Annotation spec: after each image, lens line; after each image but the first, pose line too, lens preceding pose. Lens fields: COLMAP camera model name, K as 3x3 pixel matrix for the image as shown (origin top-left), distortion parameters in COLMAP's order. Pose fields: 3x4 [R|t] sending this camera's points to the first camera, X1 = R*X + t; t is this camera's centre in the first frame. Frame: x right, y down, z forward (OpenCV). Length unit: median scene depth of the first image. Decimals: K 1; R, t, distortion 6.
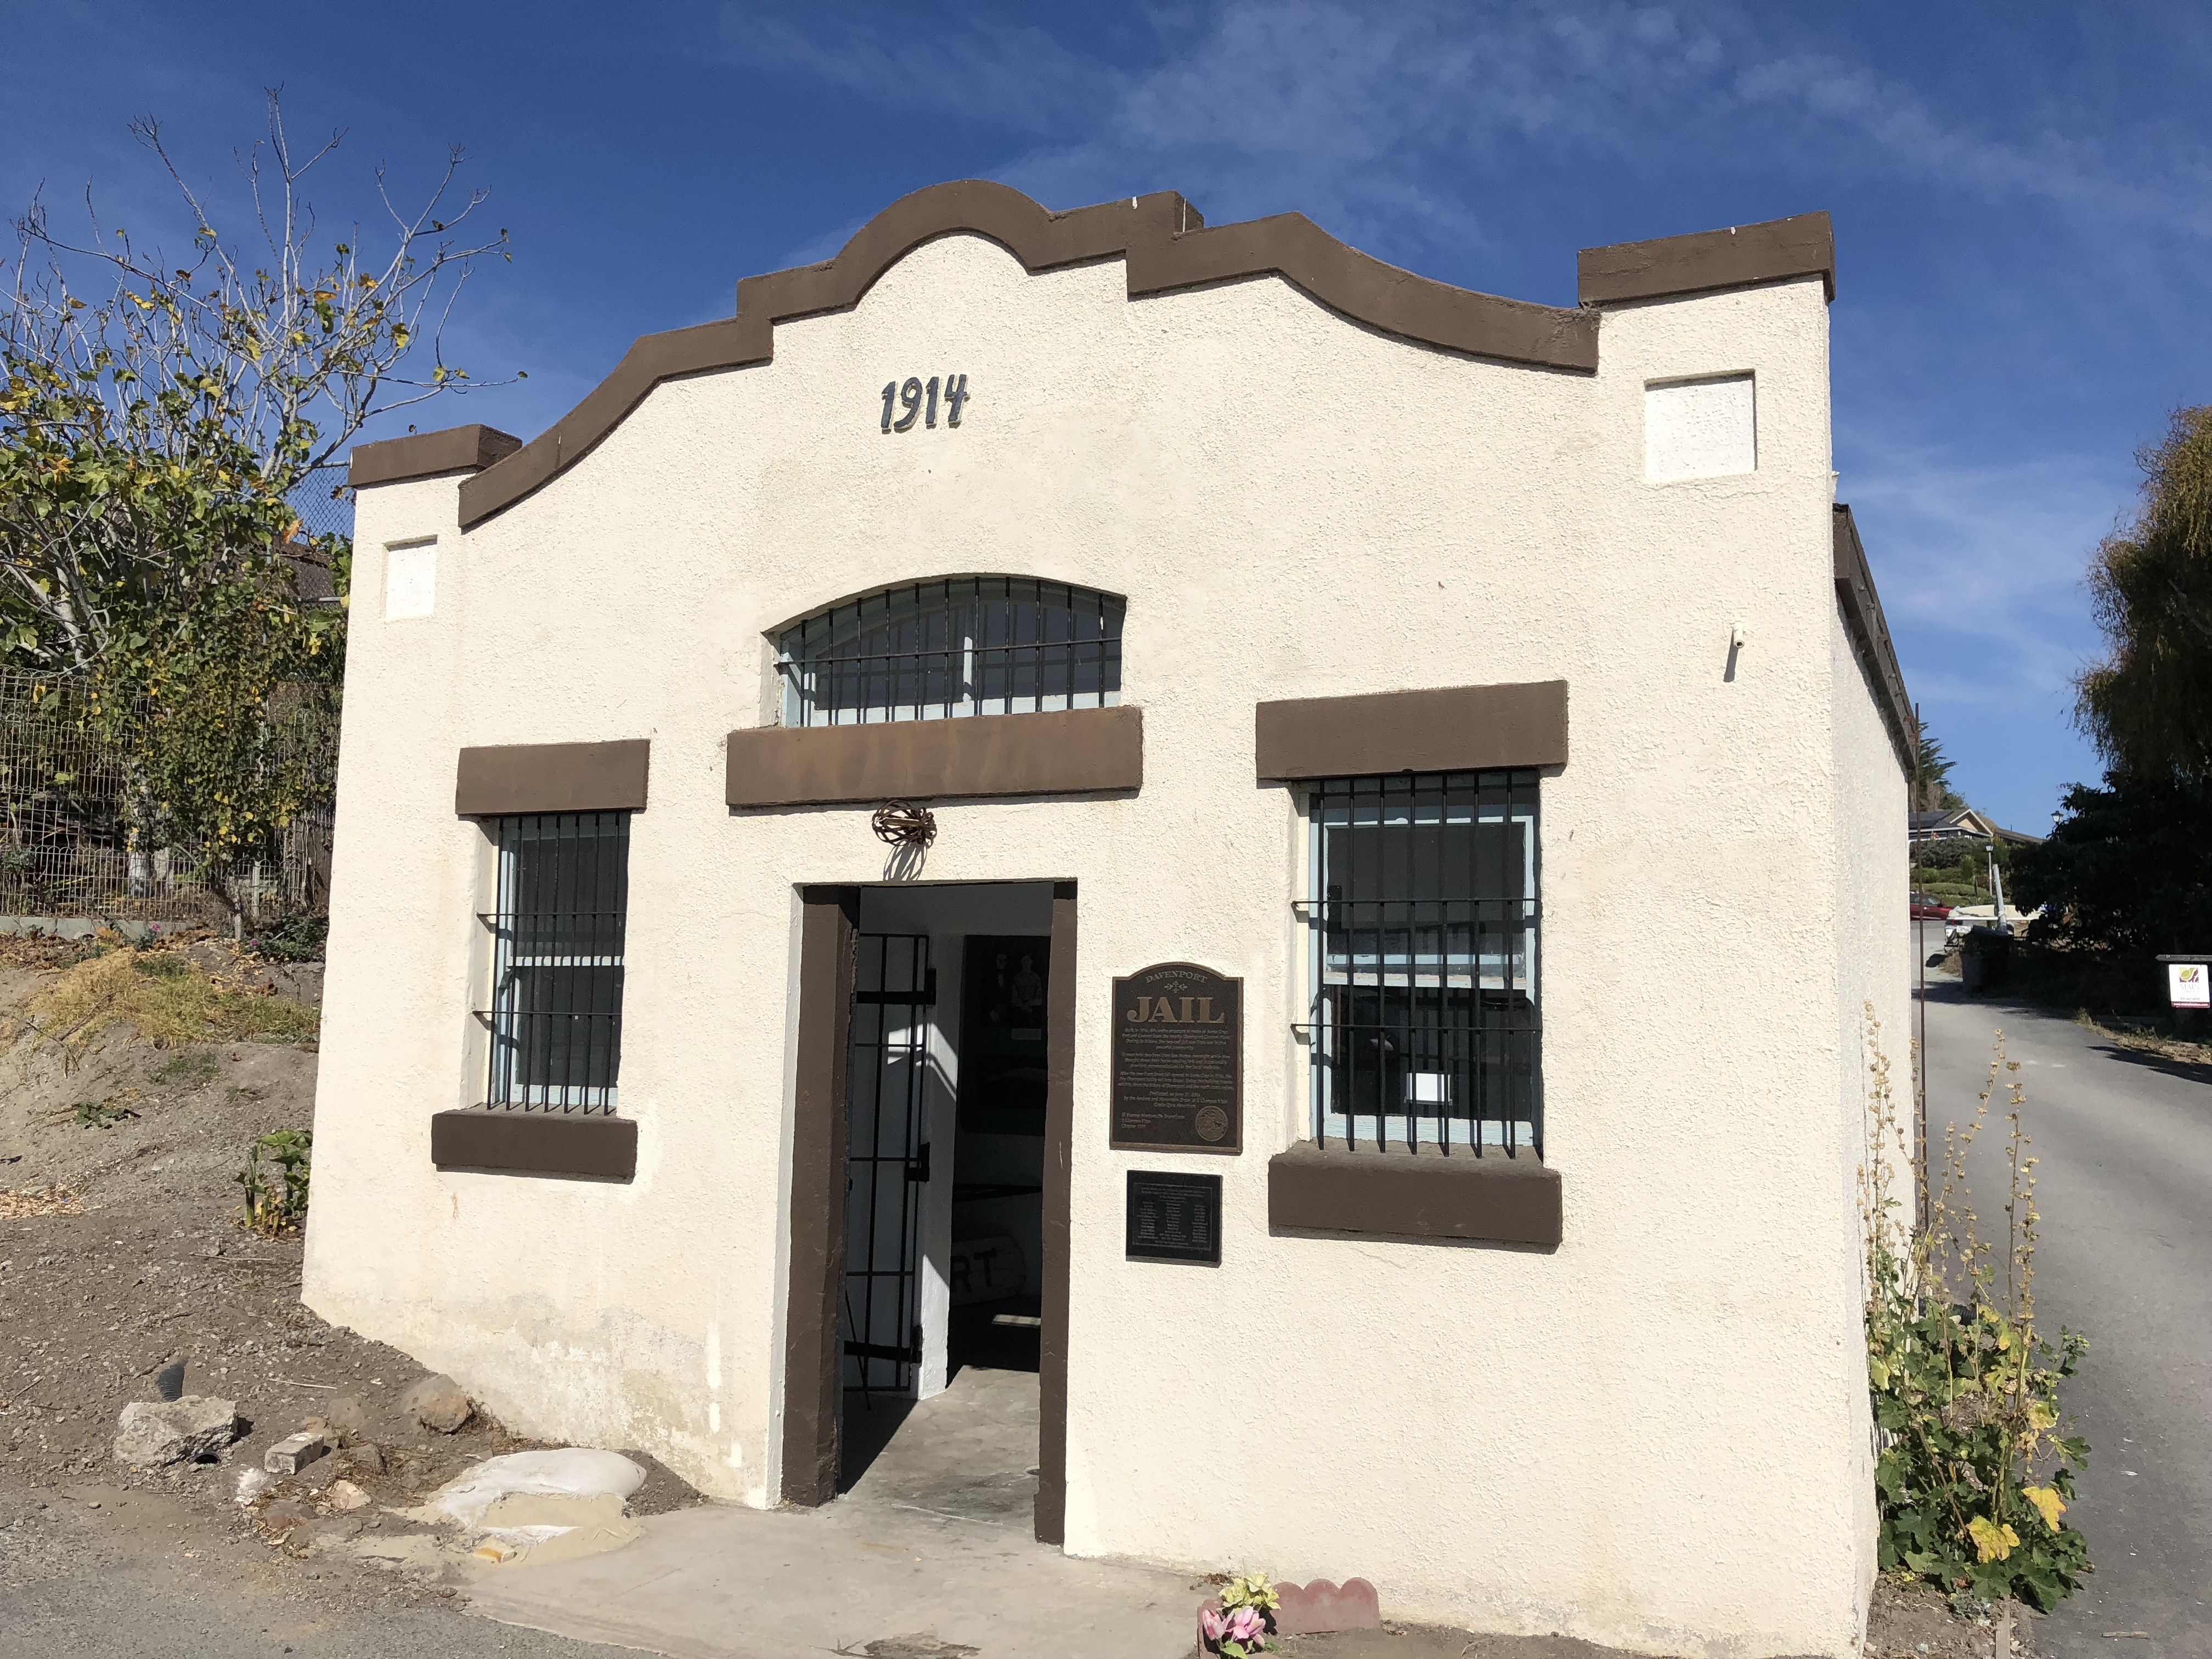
lens RADIAL K [[1802.8, 0, 1106.4], [0, 1802.8, 830.7], [0, 0, 1]] dist [0.041527, 0.000986]
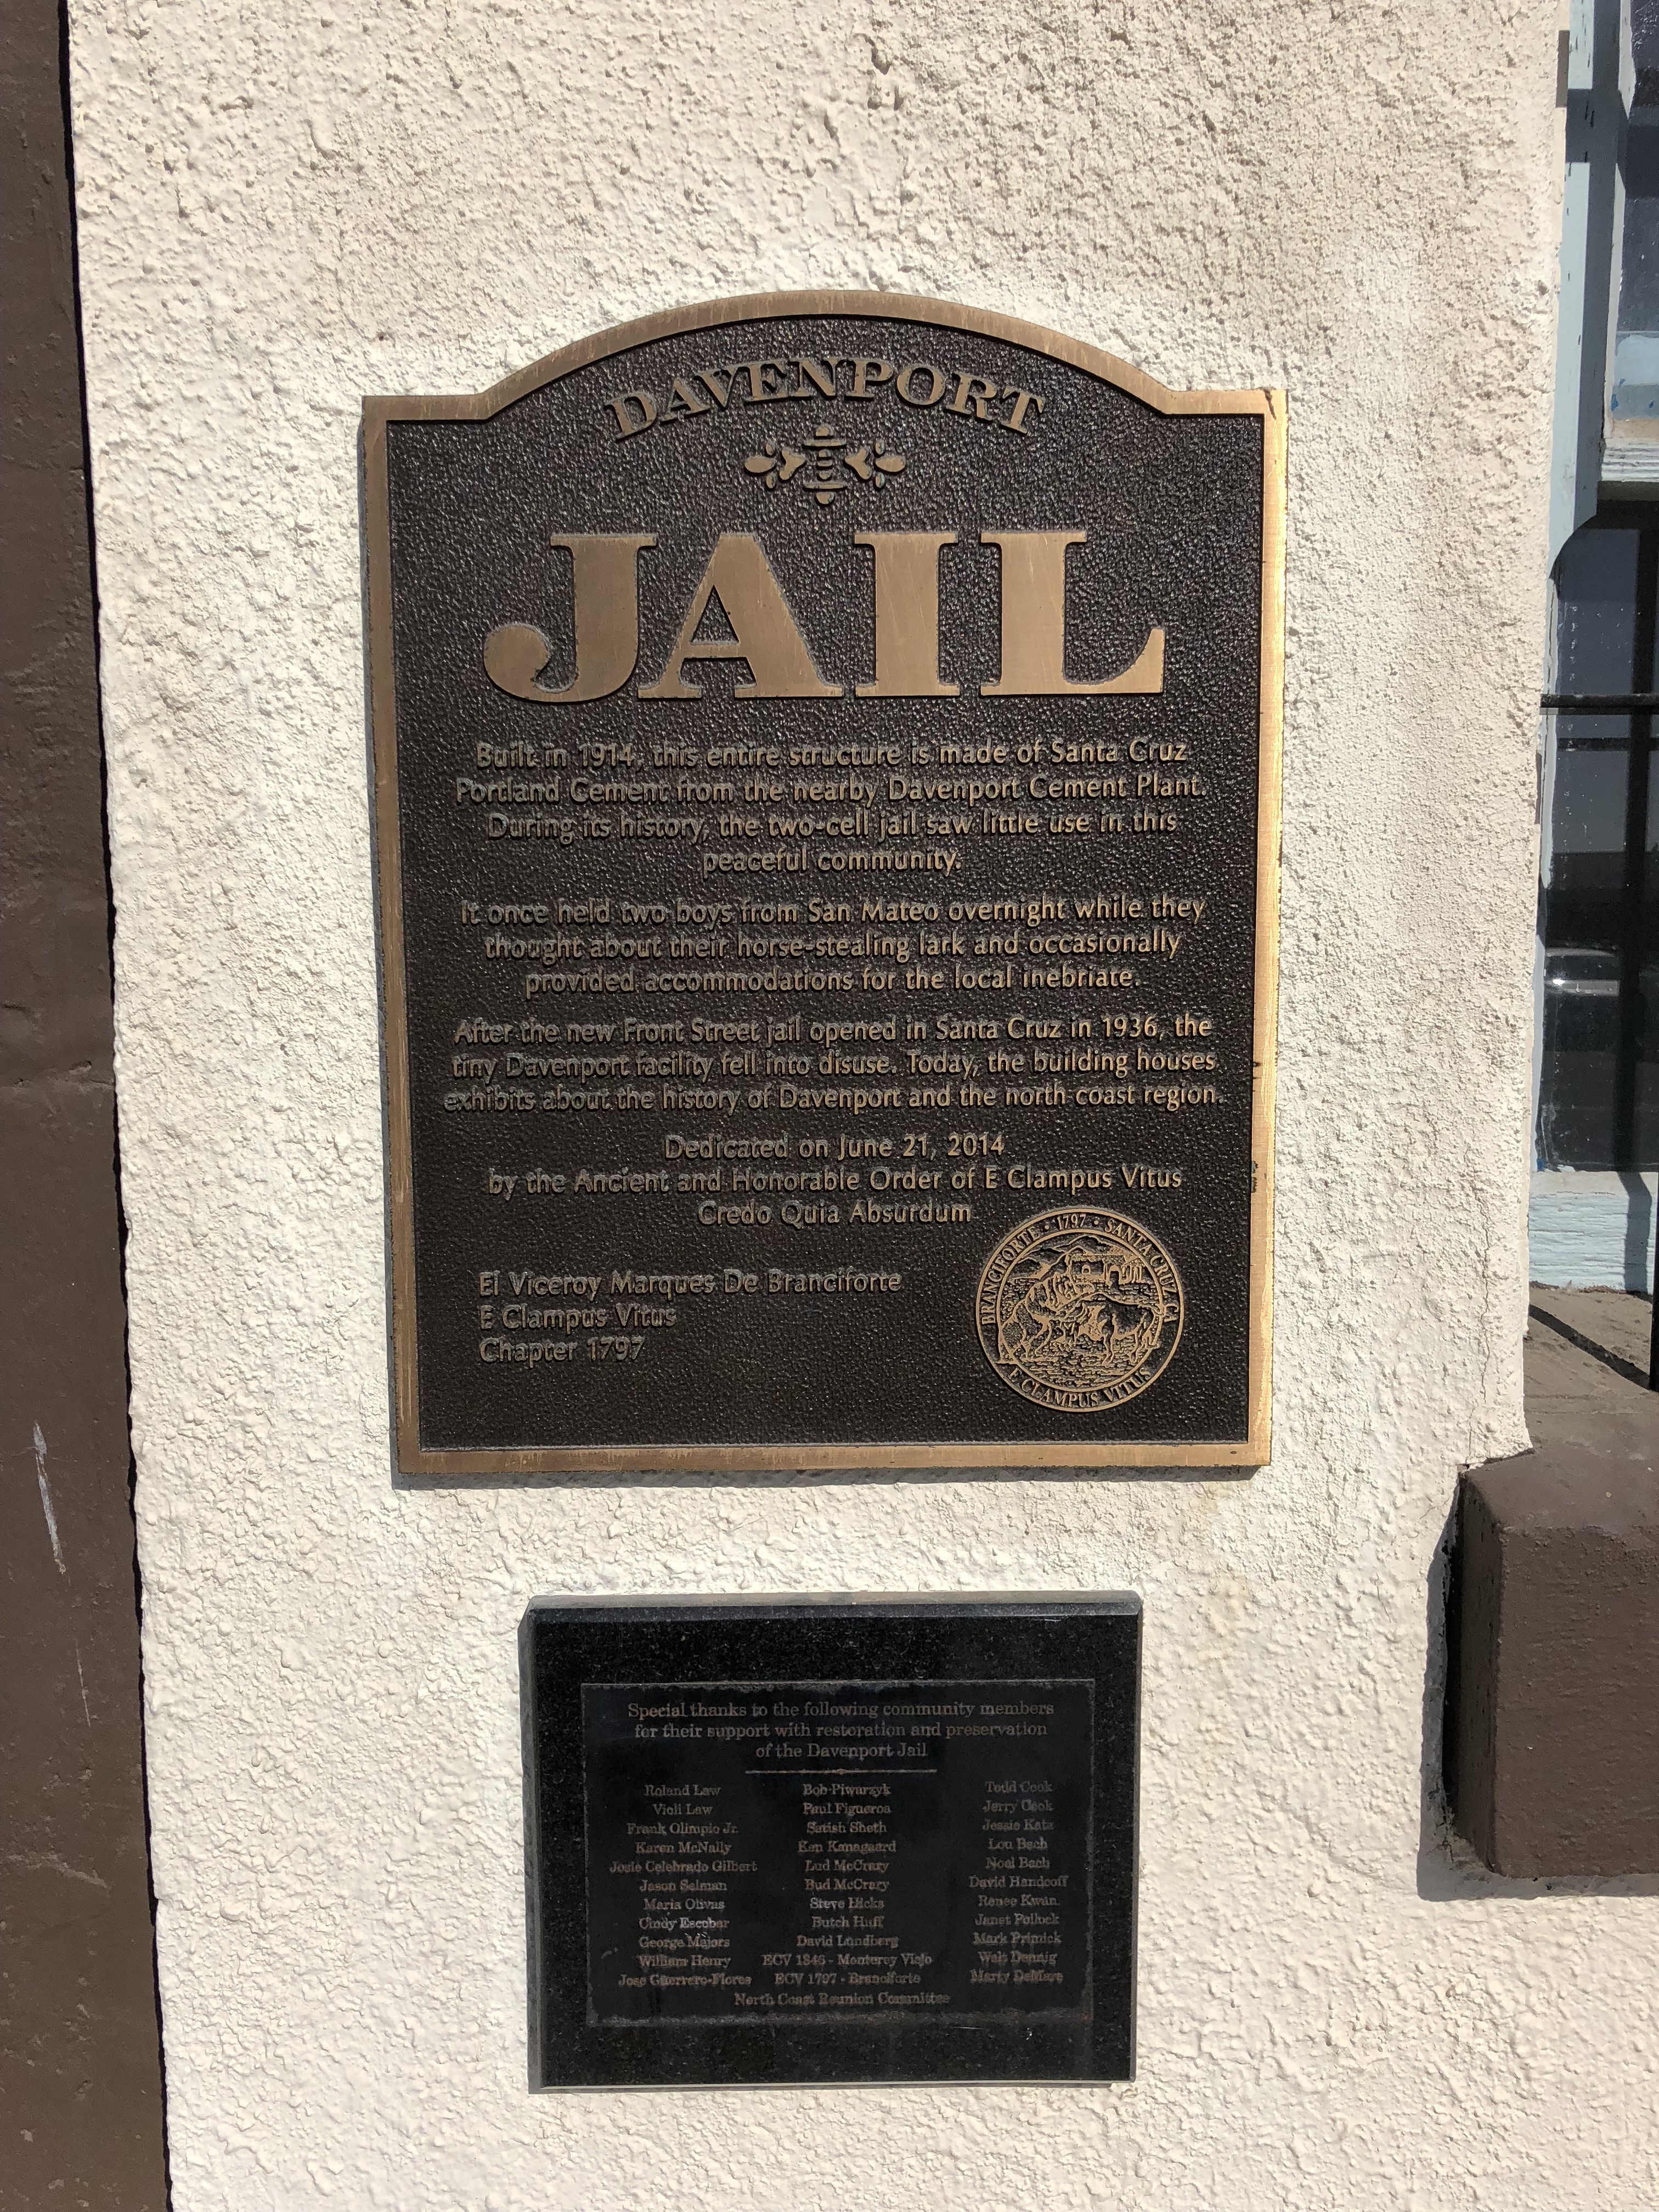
lens RADIAL K [[1802.8, 0, 829.0], [0, 1802.8, 1105.1], [0, 0, 1]] dist [0.041527, 0.000986]
pose [[0.896004, -0.077311, 0.437265, -0.033388], [-0.025548, 0.974121, 0.224581, 0.106170], [-0.443311, -0.212396, 0.870840, 0.860817]]
